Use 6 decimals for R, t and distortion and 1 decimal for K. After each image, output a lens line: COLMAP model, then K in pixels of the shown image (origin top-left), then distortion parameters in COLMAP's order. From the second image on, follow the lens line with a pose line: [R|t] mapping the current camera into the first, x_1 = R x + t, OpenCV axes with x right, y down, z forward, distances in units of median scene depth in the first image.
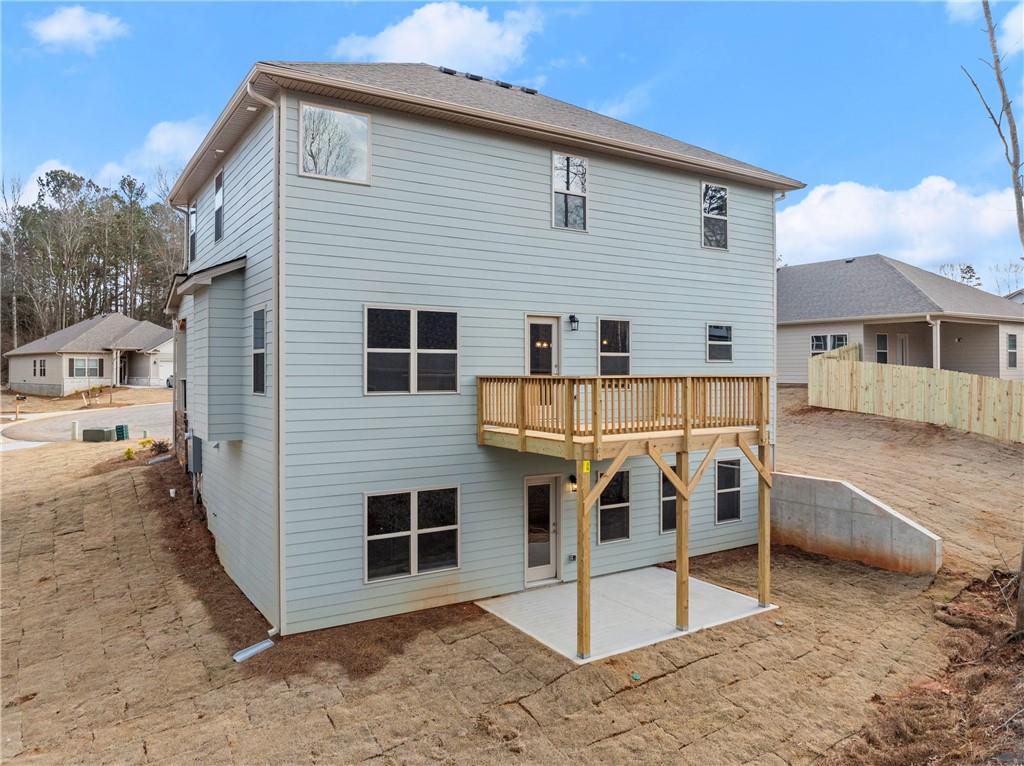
lens RADIAL K [[708.7, 0, 508.0], [0, 708.7, 368.8], [0, 0, 1]] dist [-0.026827, 0.003137]
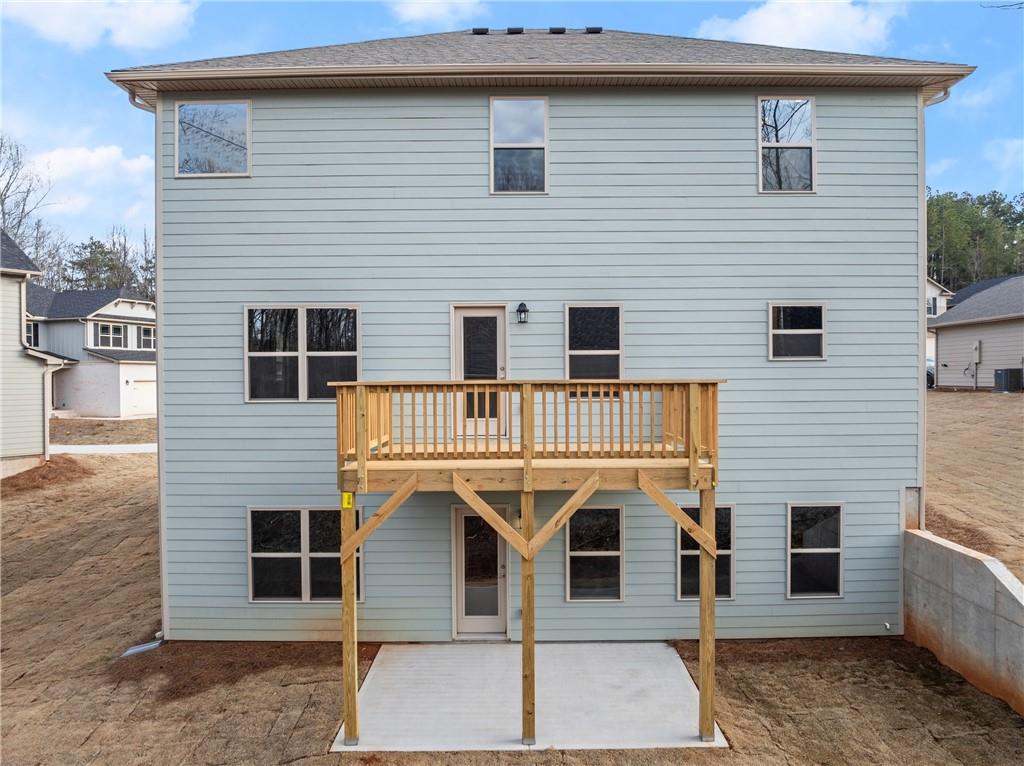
lens RADIAL K [[721.2, 0, 512.0], [0, 721.2, 383.0], [0, 0, 1]] dist [-0.035937, 0.001945]
pose [[0.846201, 0.000059, -0.532864, 0.508571], [0.008167, 0.999881, 0.013080, 0.001724], [0.532802, -0.015420, 0.846100, 0.324111]]
